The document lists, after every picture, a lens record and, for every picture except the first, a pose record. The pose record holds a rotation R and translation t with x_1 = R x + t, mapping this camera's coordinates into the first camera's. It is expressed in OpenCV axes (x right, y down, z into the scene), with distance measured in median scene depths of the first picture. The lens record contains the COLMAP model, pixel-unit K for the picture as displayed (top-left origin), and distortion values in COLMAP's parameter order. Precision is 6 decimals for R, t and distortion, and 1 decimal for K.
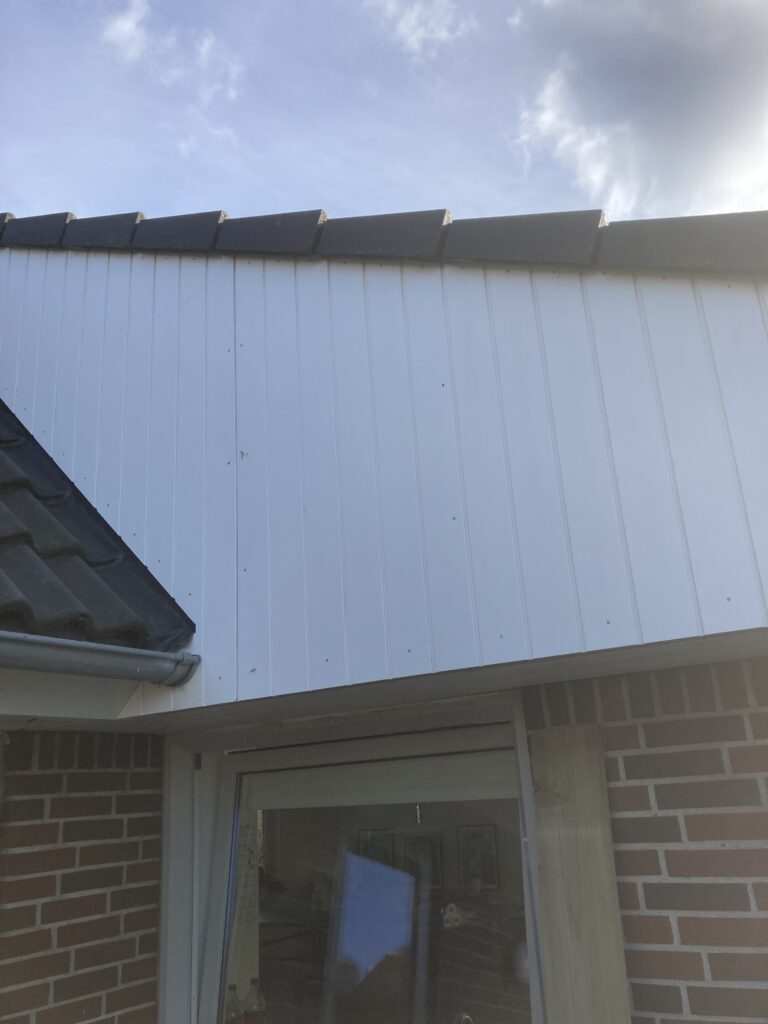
lens RADIAL K [[865.7, 0, 397.8], [0, 865.7, 506.9], [0, 0, 1]] dist [0.012115, 0.018597]
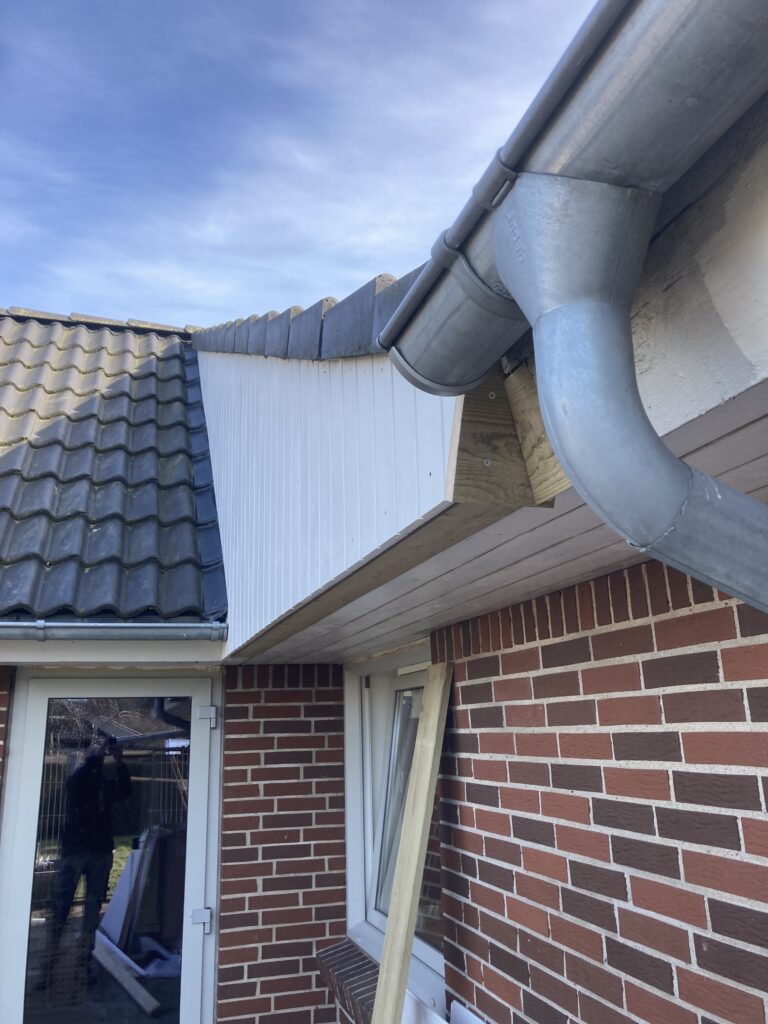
lens RADIAL K [[865.7, 0, 382.1], [0, 865.7, 505.7], [0, 0, 1]] dist [0.012115, 0.018597]
pose [[0.742510, -0.123258, -0.658397, 0.843334], [0.192619, 0.980697, 0.033631, -0.030642], [0.641543, -0.151791, 0.751919, 0.017002]]
